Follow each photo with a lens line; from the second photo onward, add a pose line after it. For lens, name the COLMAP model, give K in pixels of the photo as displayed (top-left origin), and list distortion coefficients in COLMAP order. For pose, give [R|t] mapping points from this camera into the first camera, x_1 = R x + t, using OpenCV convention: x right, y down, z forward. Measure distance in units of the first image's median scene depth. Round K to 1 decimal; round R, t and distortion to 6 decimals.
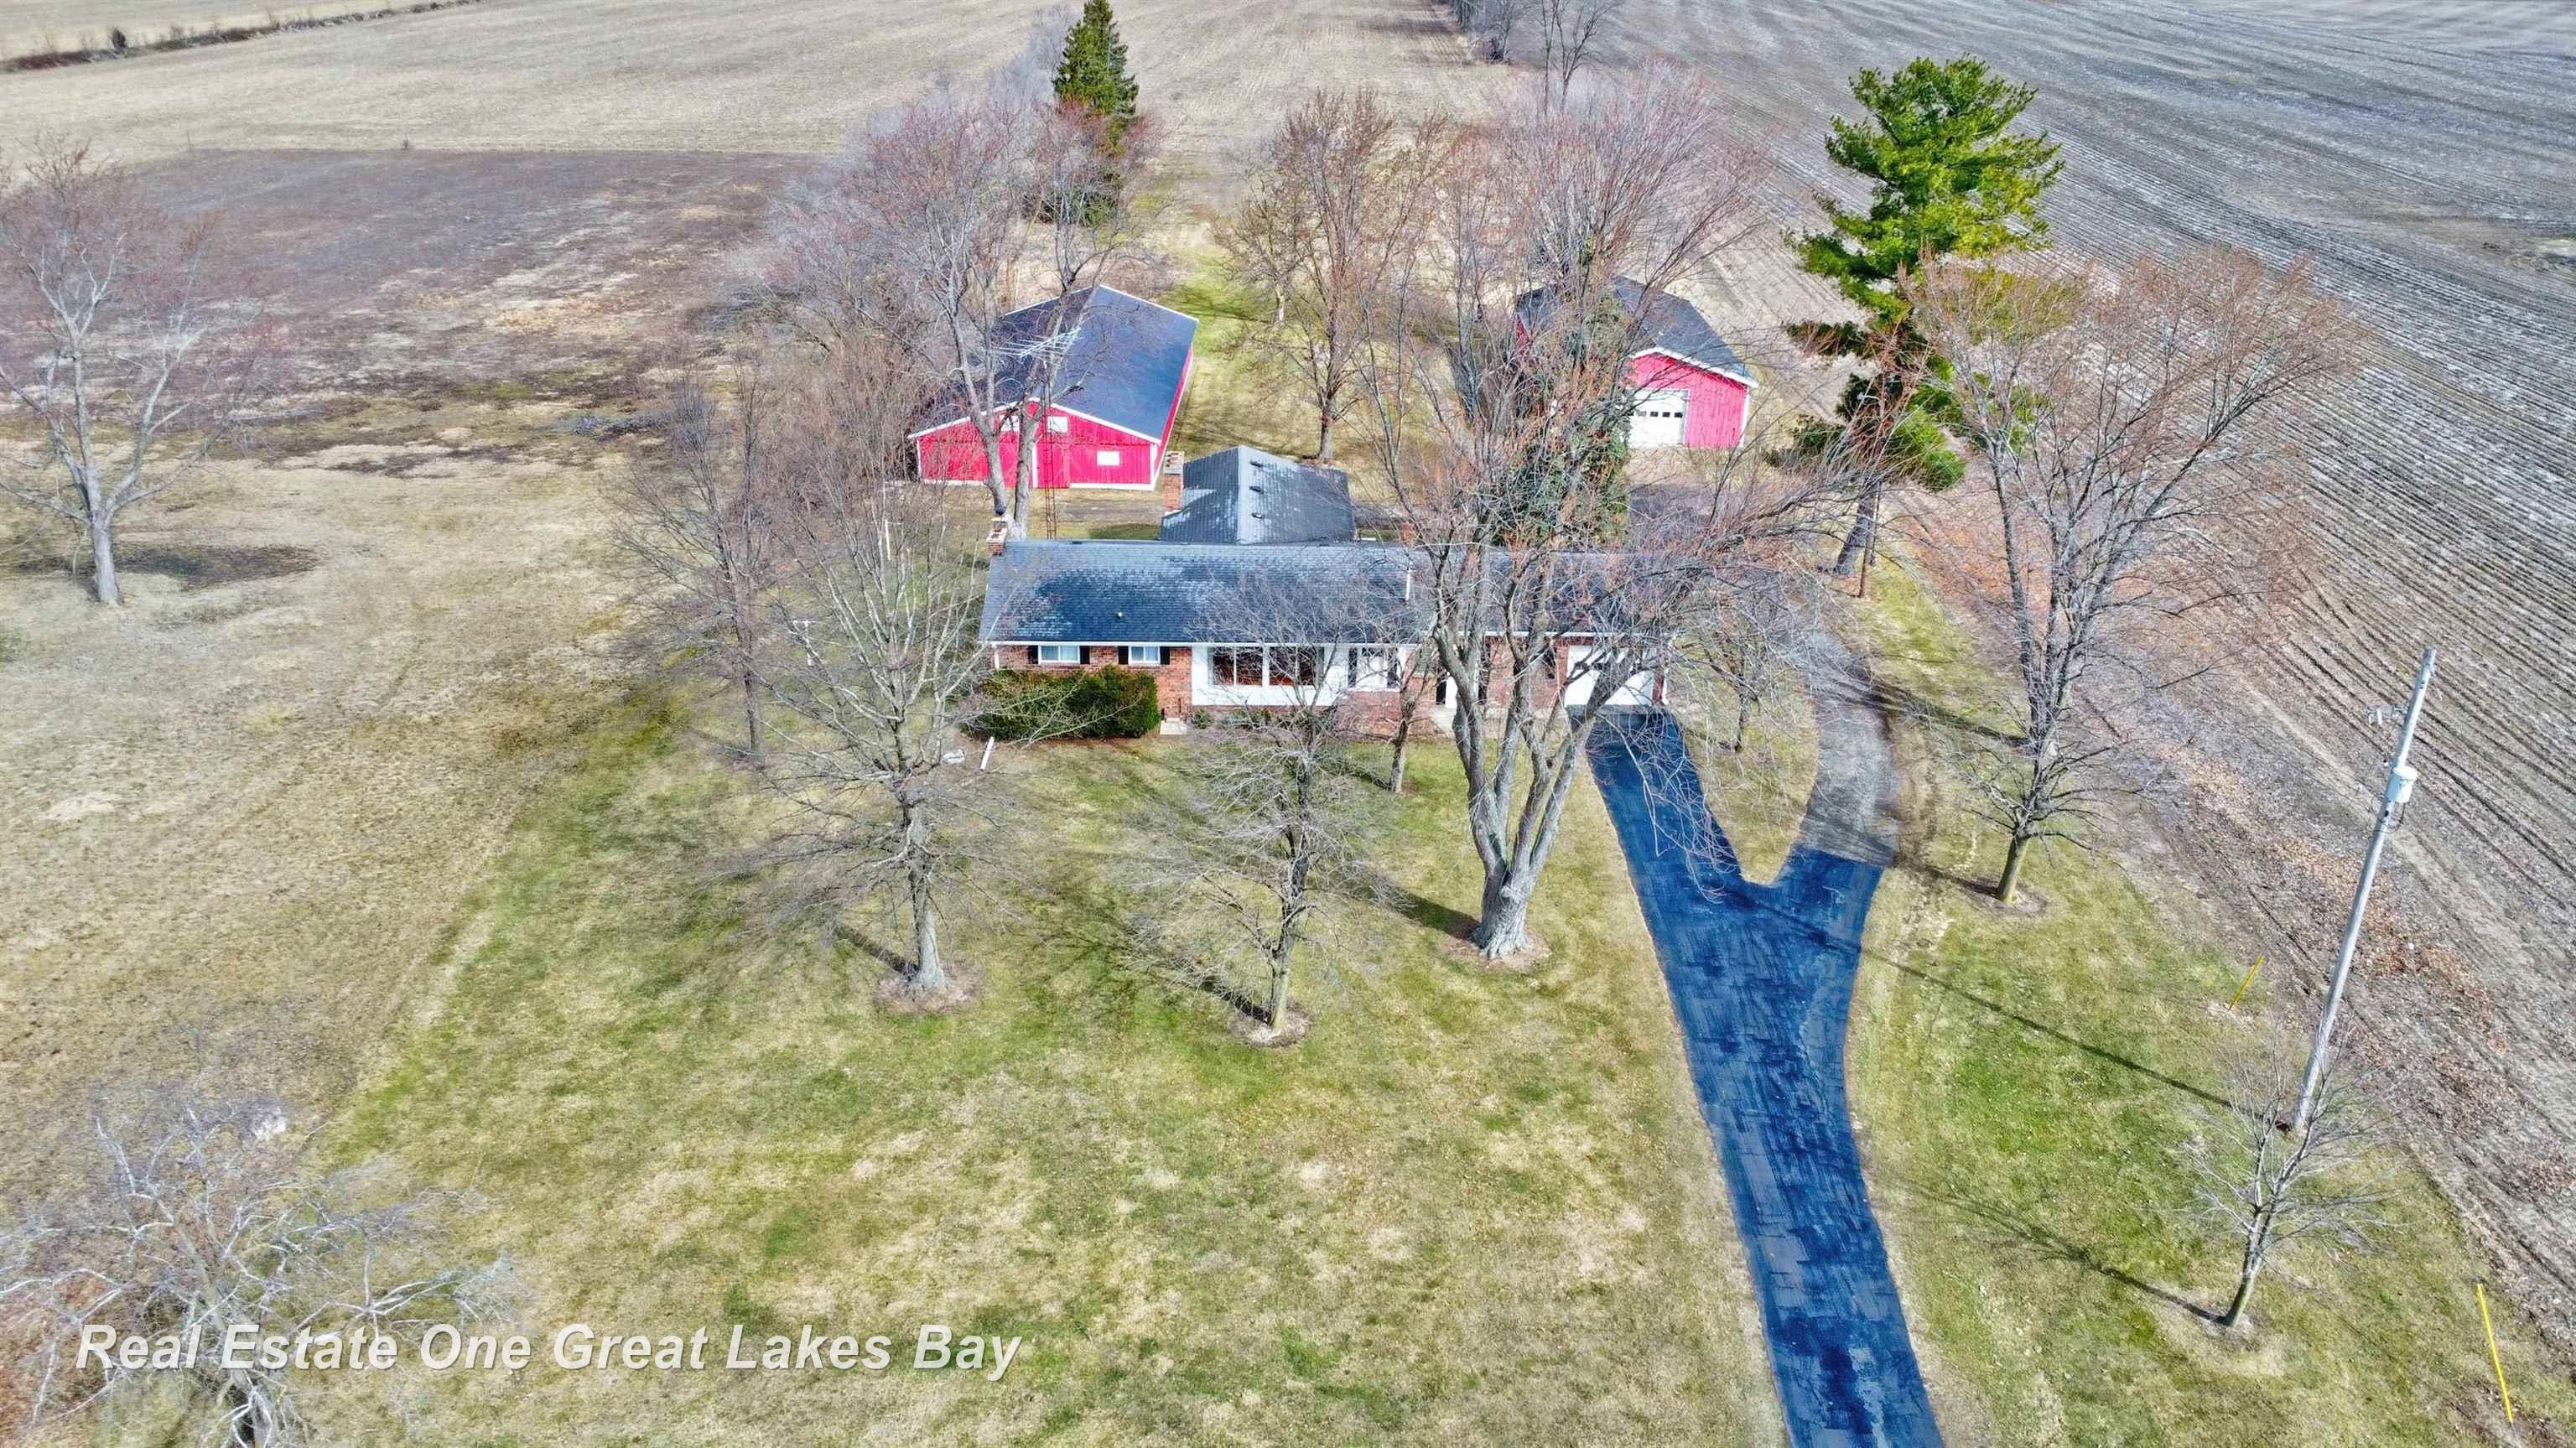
lens RADIAL K [[1904.2, 0, 1288.0], [0, 1904.2, 724.0], [0, 0, 1]] dist [-0.013012, -0.041050]
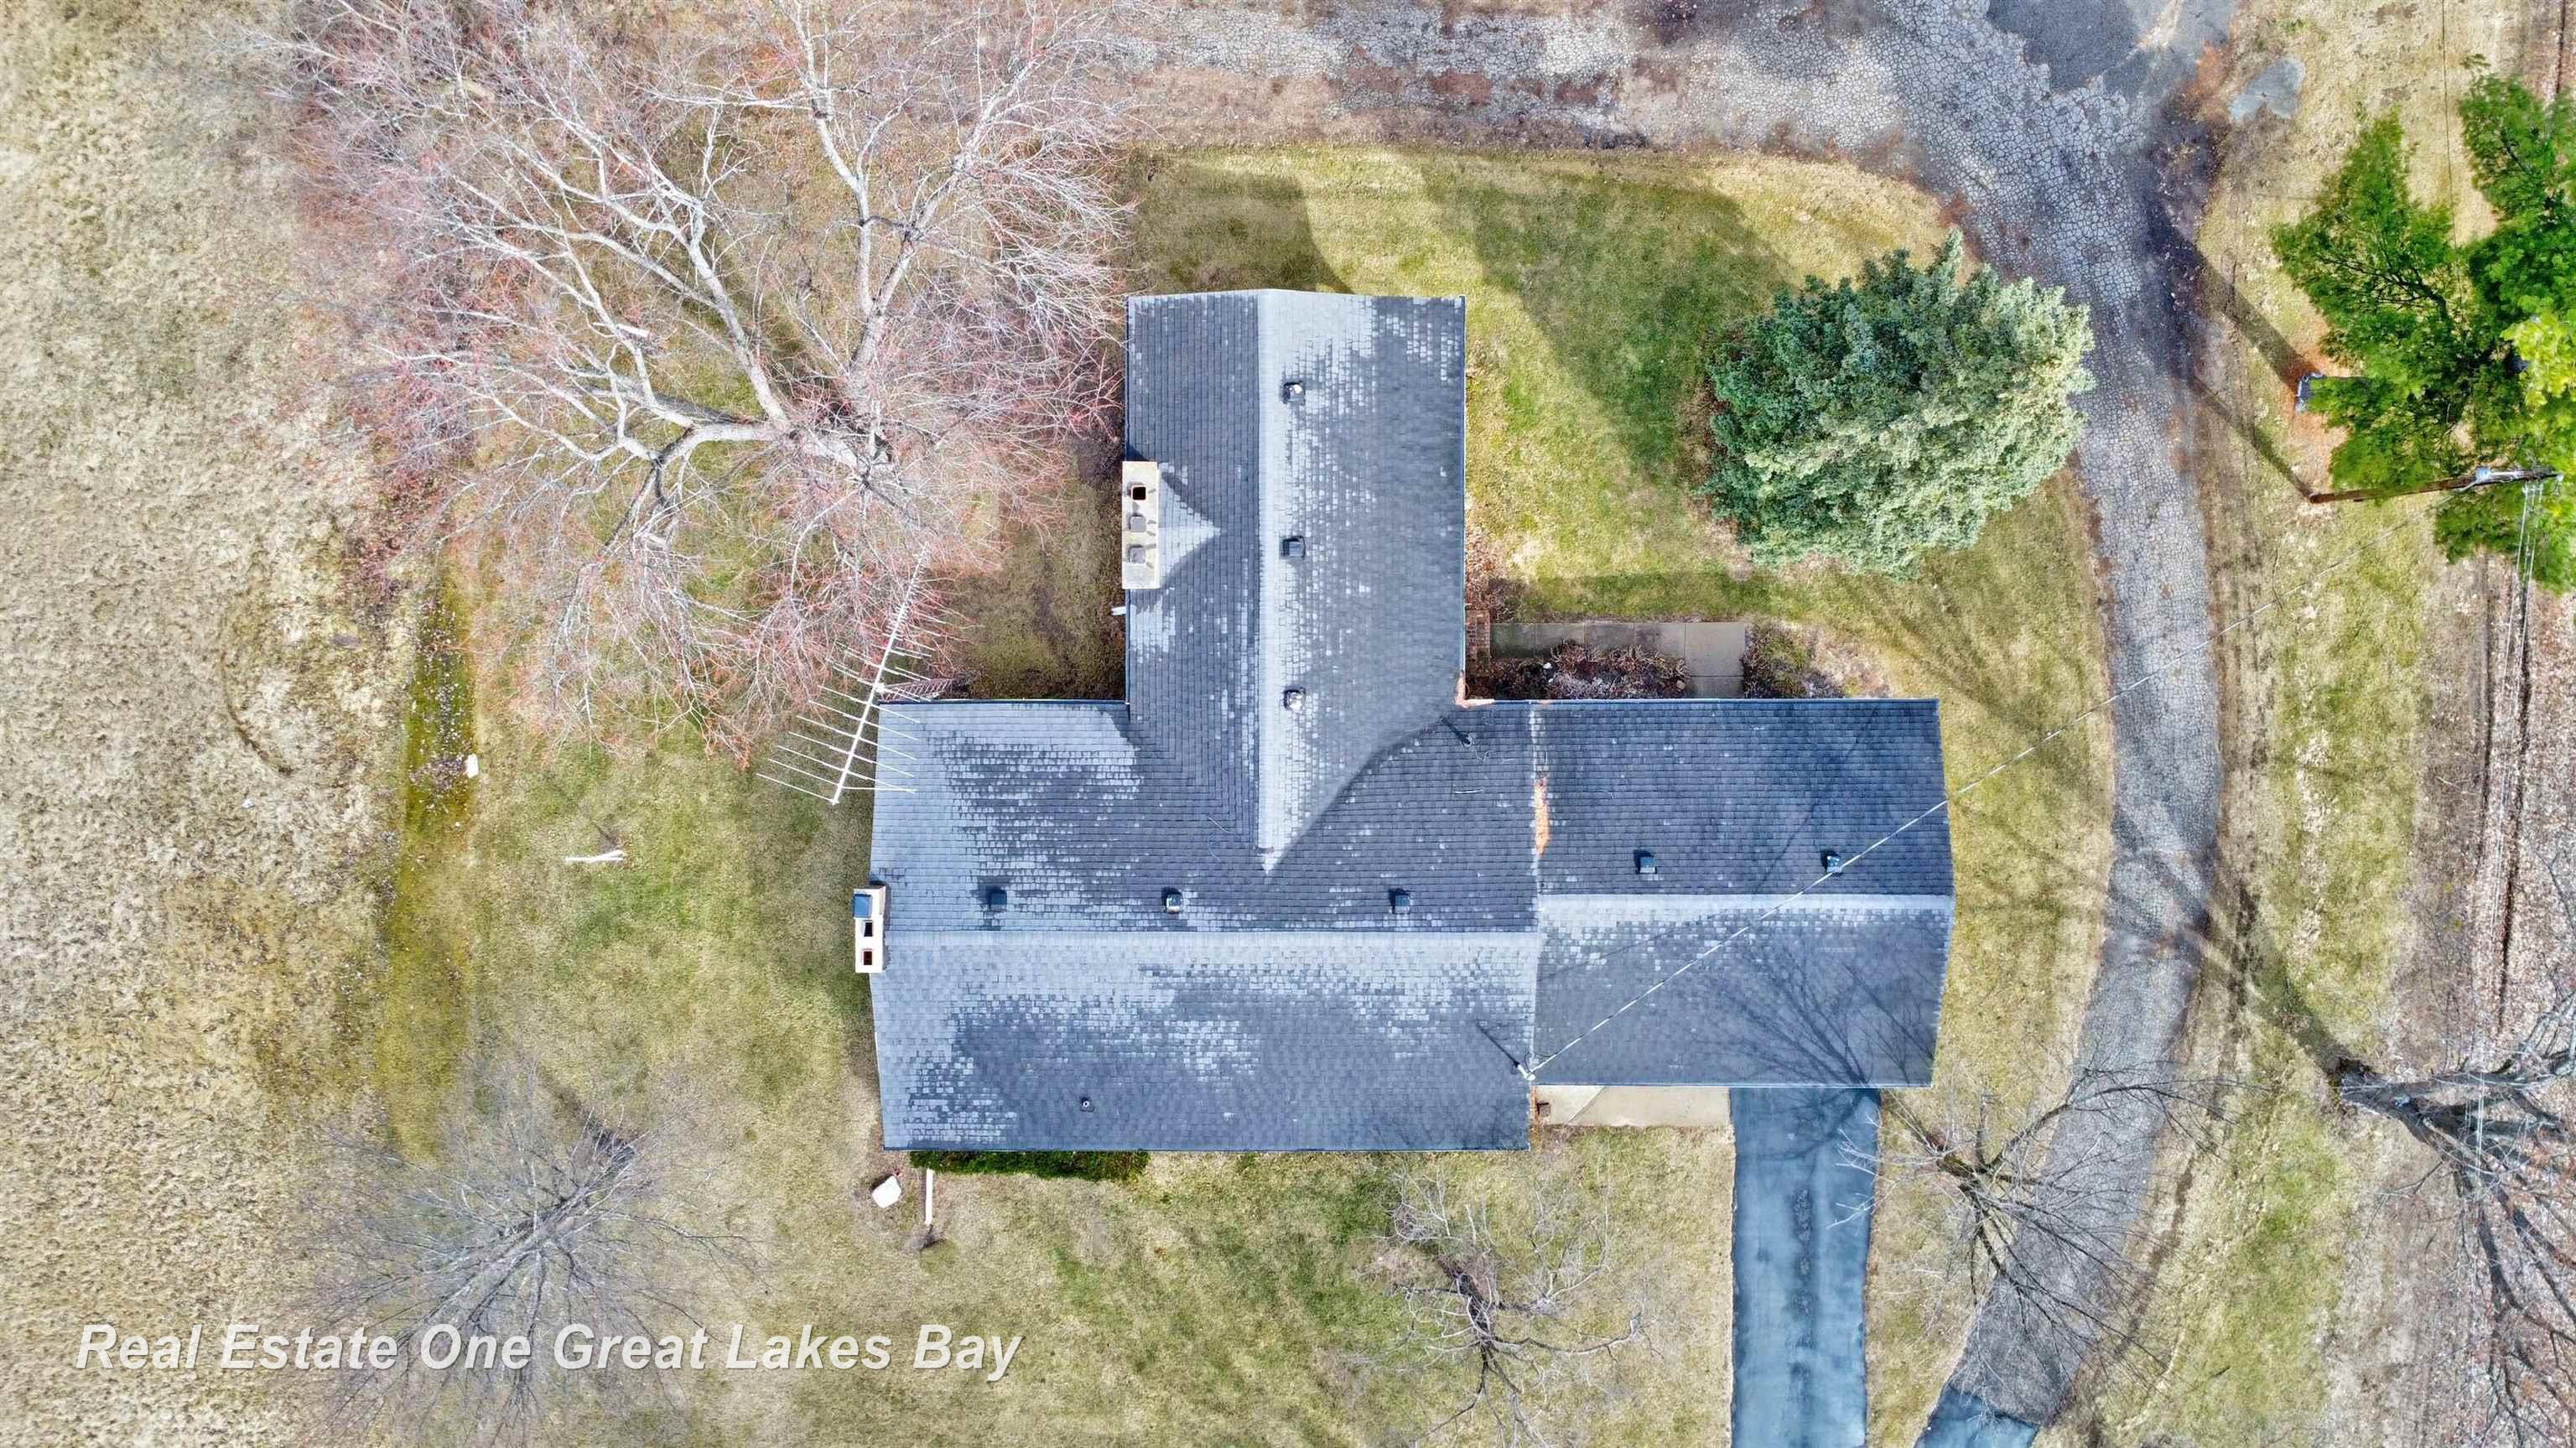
lens RADIAL K [[1809.4, 0, 1288.0], [0, 1809.4, 724.0], [0, 0, 1]] dist [-0.024741, -0.001252]
pose [[0.999743, 0.020475, -0.009744, -0.014208], [0.001440, 0.371498, 0.928433, -0.699793], [0.022630, -0.928208, 0.371373, 0.897495]]
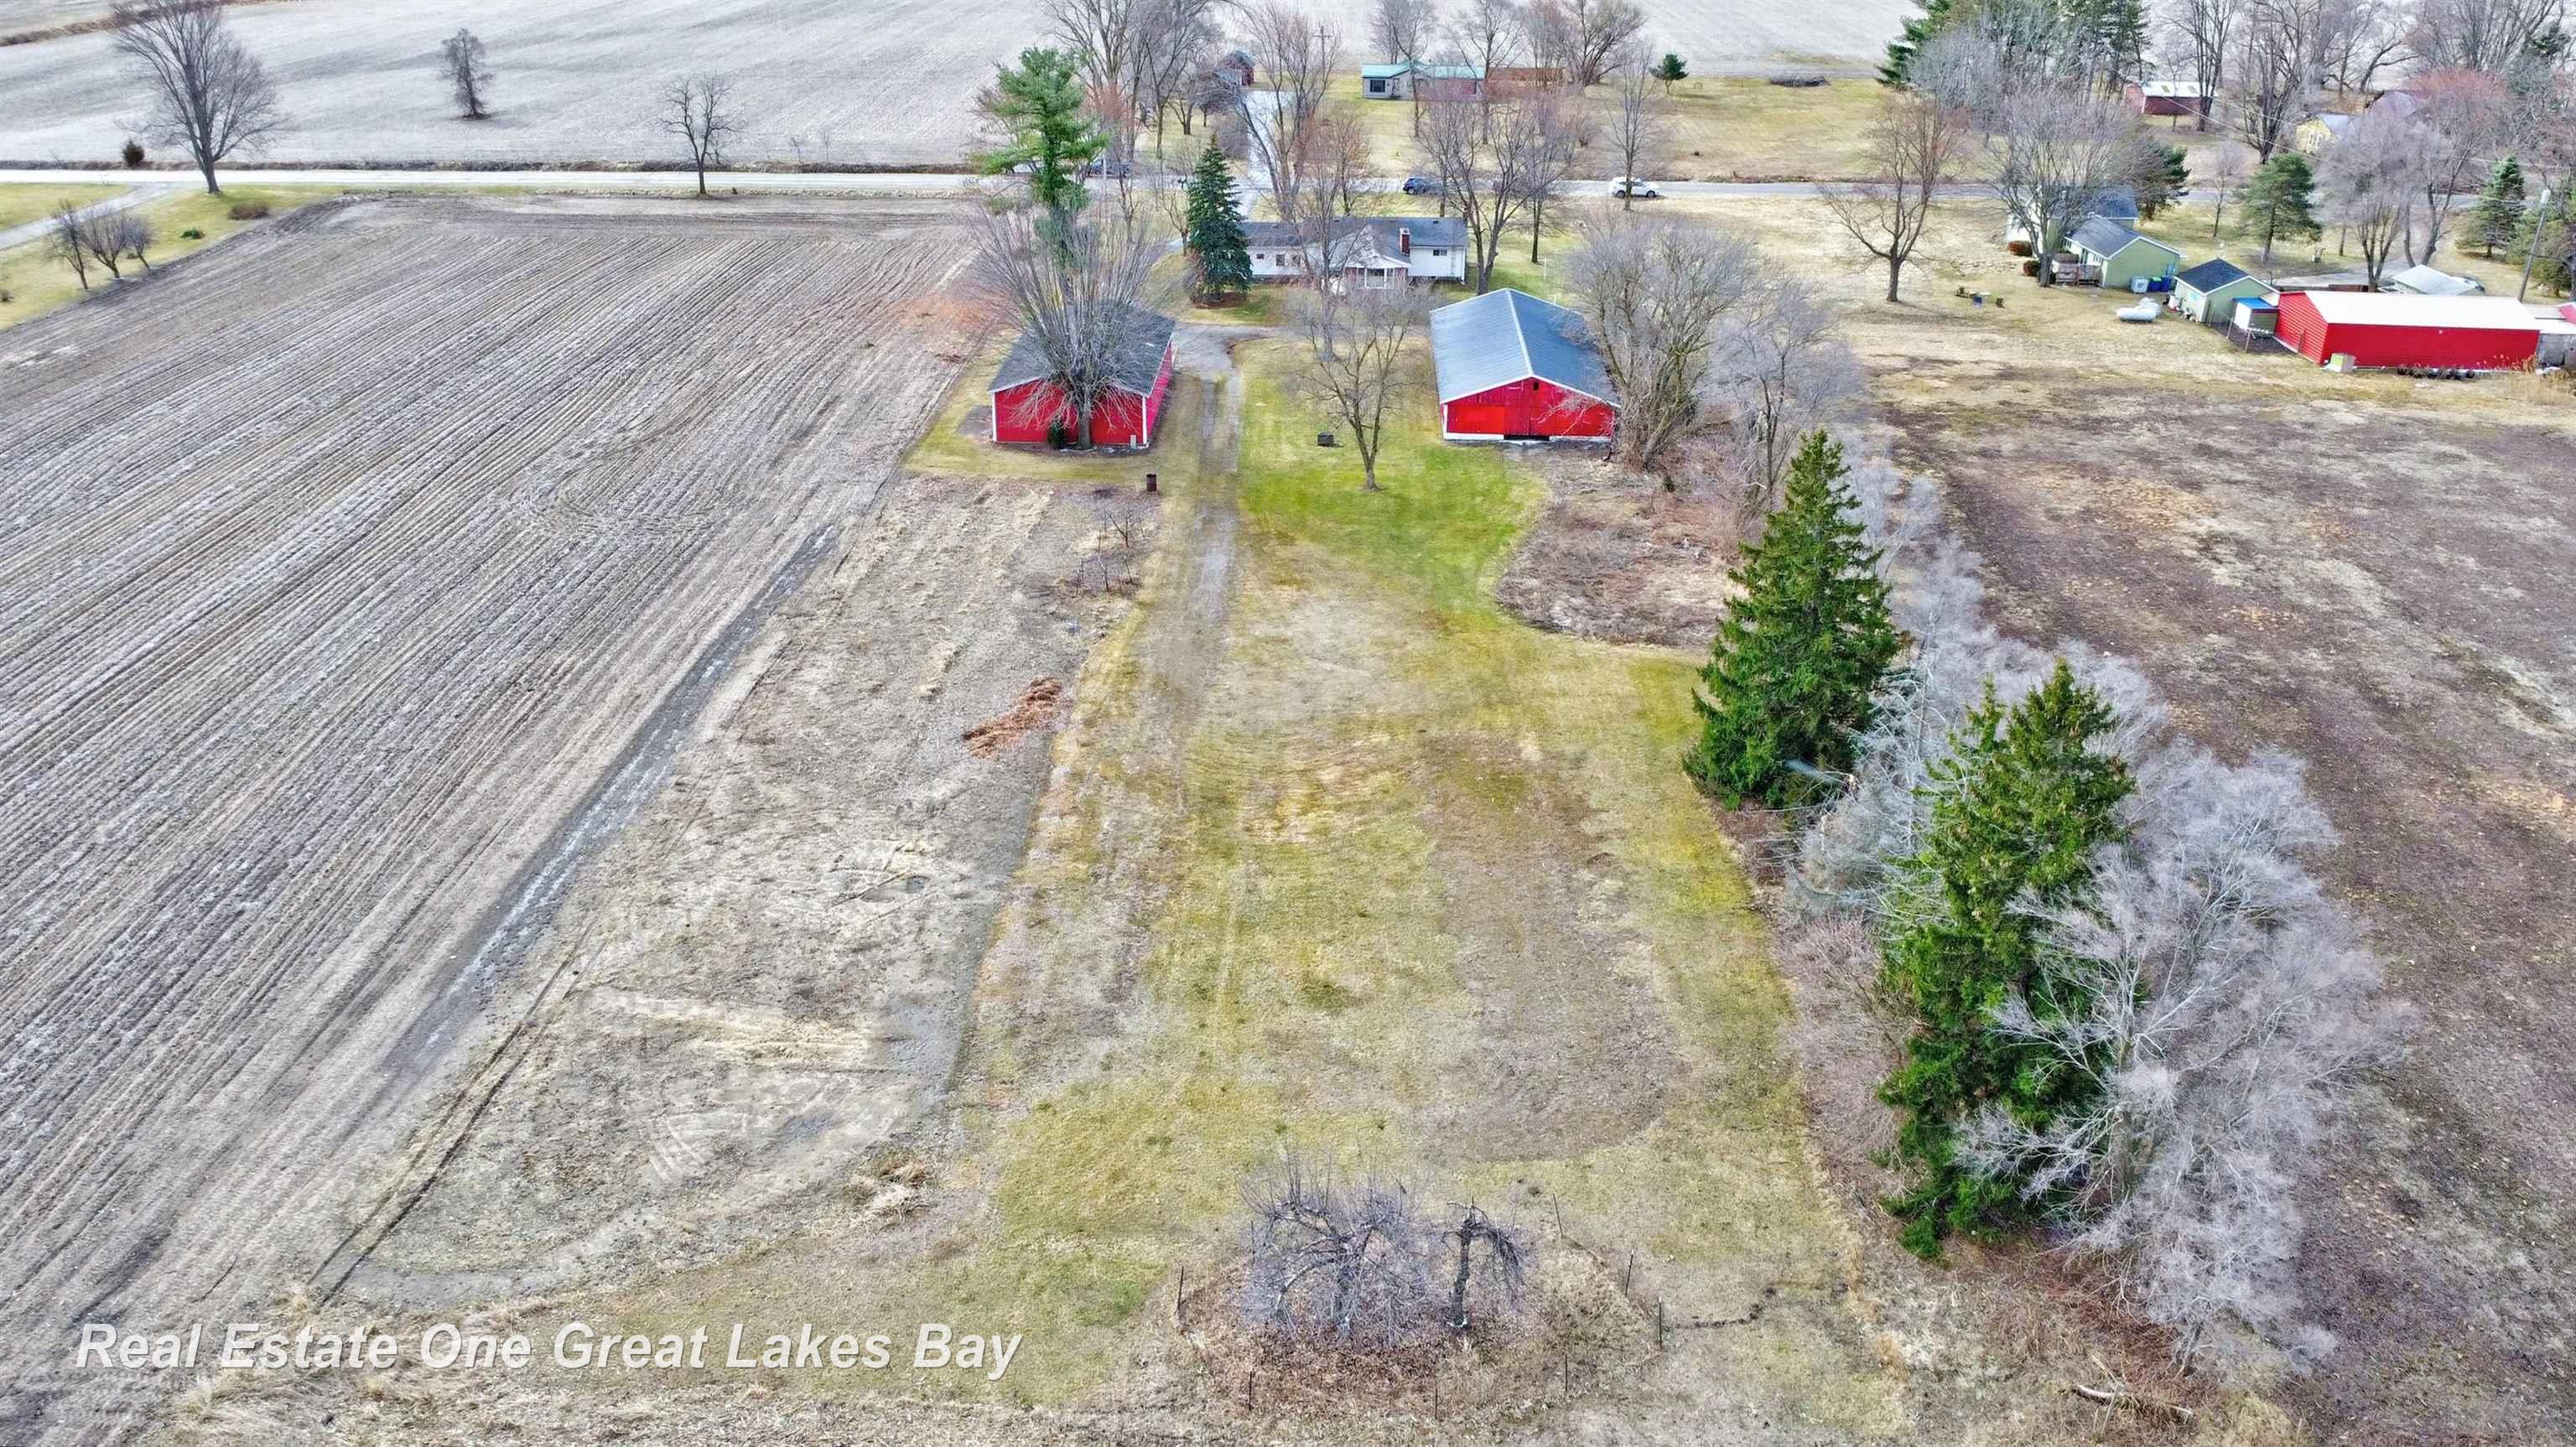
lens RADIAL K [[1873.4, 0, 1288.0], [0, 1873.4, 723.5], [0, 0, 1]] dist [-0.026924, -0.002481]
pose [[-0.999632, -0.025901, 0.008054, 0.052315], [-0.010349, 0.638652, 0.769426, -1.700507], [-0.025072, 0.769060, -0.638685, 3.368388]]
